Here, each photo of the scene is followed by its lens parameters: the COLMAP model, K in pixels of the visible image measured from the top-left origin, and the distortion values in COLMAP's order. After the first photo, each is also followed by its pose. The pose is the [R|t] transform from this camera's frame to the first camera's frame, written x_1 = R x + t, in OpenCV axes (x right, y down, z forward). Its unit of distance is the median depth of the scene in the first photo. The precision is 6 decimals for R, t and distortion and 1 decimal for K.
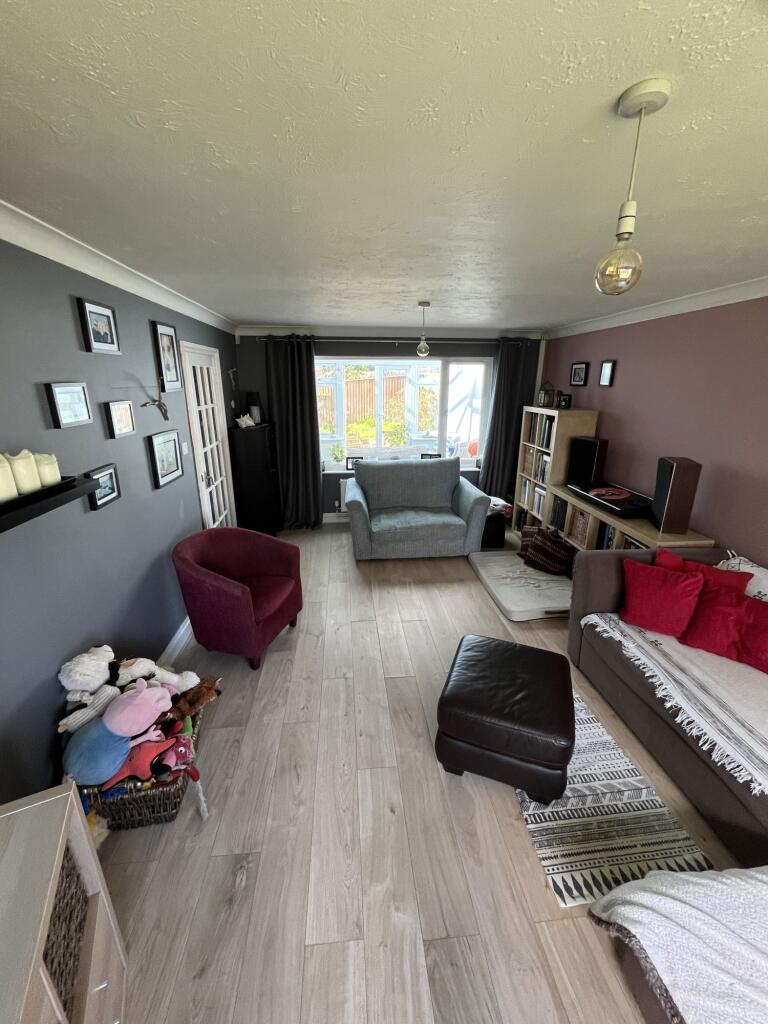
lens RADIAL K [[409.7, 0, 384.0], [0, 409.7, 512.0], [0, 0, 1]] dist [0.001287, 0.000100]
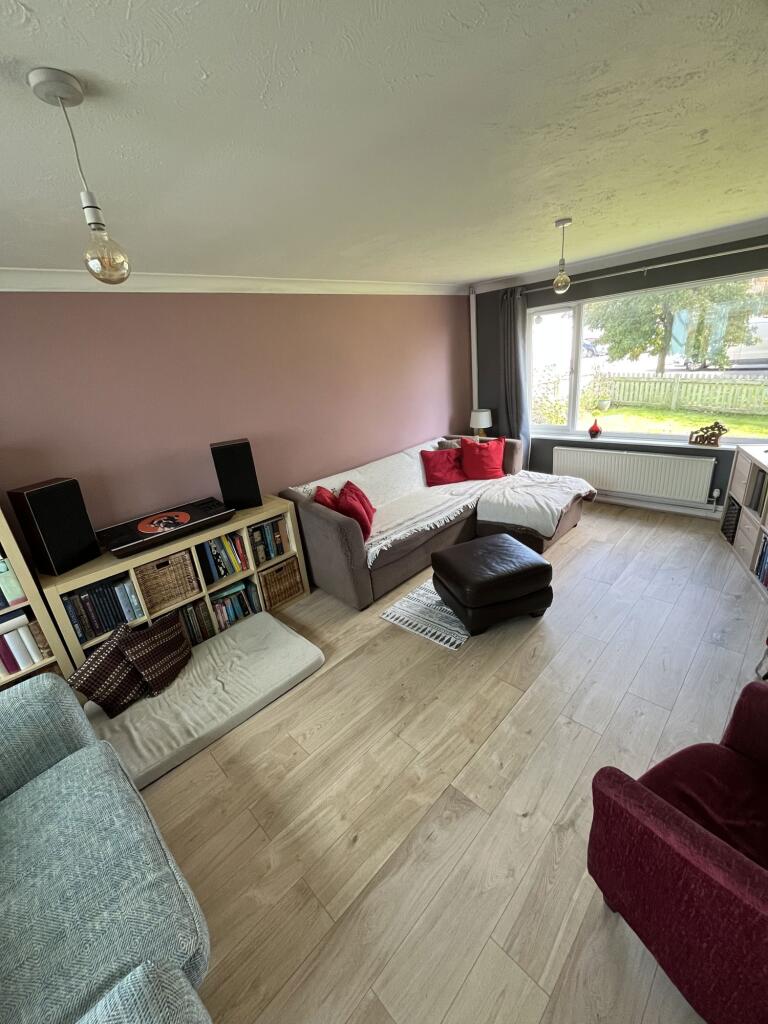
lens RADIAL K [[409.7, 0, 384.0], [0, 409.7, 512.0], [0, 0, 1]] dist [0.001287, 0.000100]
pose [[-0.627885, -0.219332, 0.746762, -0.405796], [0.333869, 0.790806, 0.512989, -0.464502], [-0.703058, 0.571419, -0.423307, 1.505146]]
